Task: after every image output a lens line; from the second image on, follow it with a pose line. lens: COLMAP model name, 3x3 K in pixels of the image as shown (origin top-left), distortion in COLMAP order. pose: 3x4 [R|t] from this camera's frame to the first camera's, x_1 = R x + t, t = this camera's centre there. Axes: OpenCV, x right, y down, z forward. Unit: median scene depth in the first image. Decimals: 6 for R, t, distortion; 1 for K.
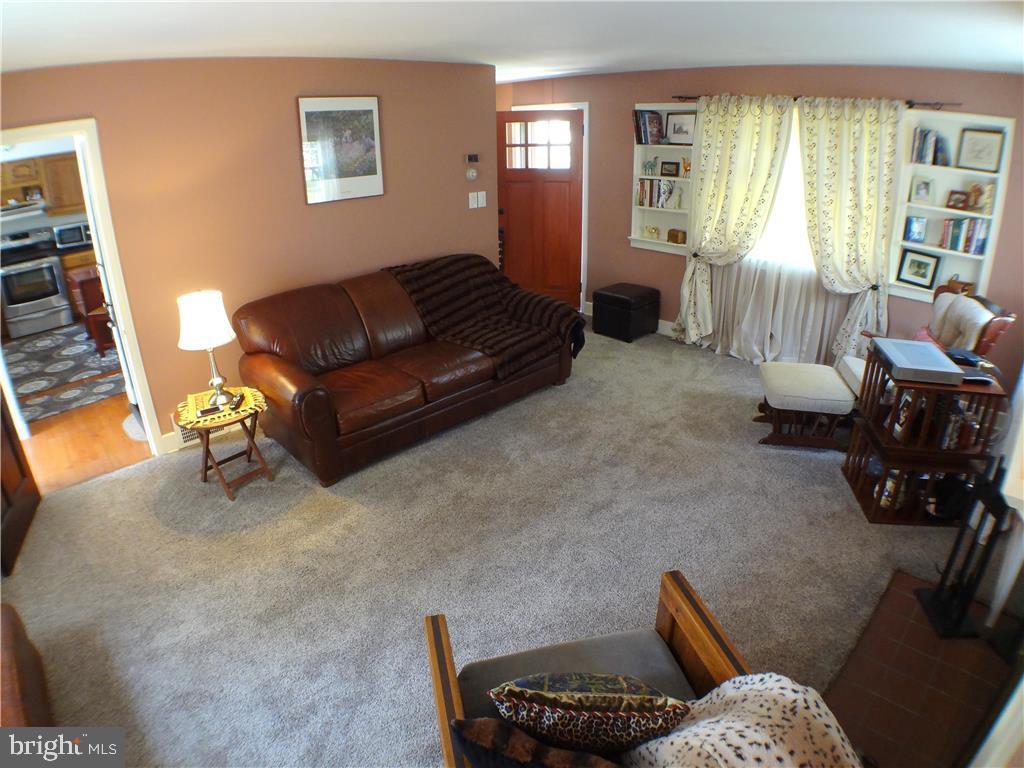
lens RADIAL K [[600.1, 0, 515.0], [0, 600.1, 394.9], [0, 0, 1]] dist [-0.191937, 0.037839]
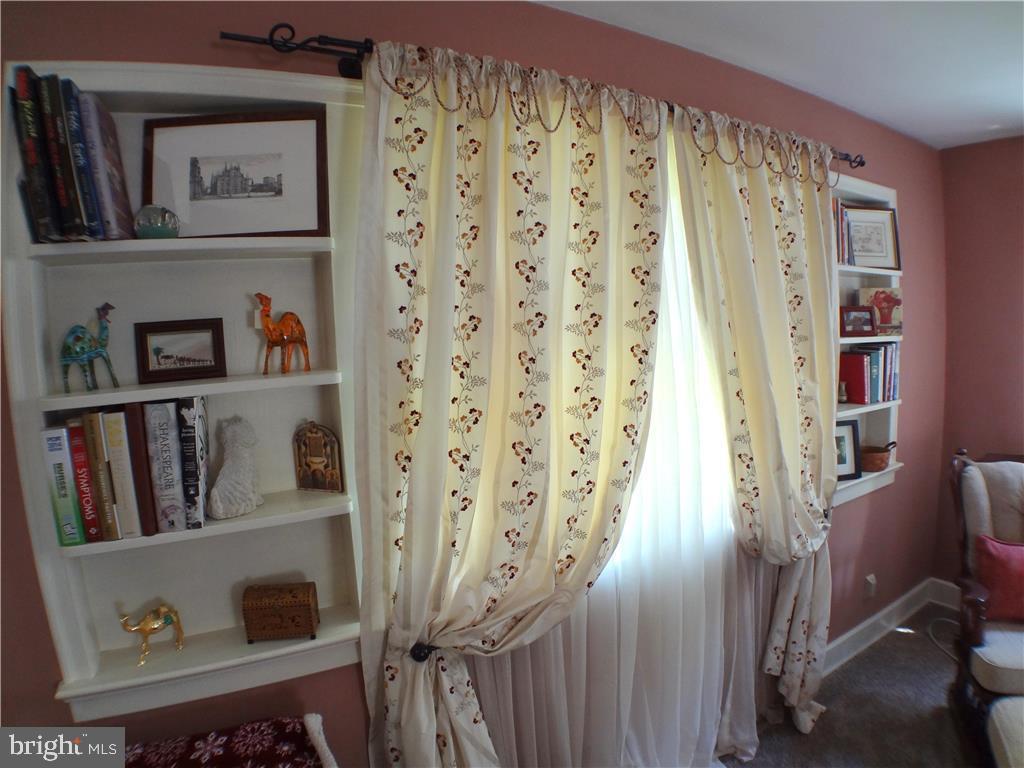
lens RADIAL K [[600.1, 0, 515.0], [0, 600.1, 394.9], [0, 0, 1]] dist [-0.191937, 0.037839]
pose [[0.245008, -0.101677, 0.964175, 0.082730], [0.426257, 0.904509, -0.012932, -0.325132], [-0.870790, 0.414155, 0.264952, 0.853845]]
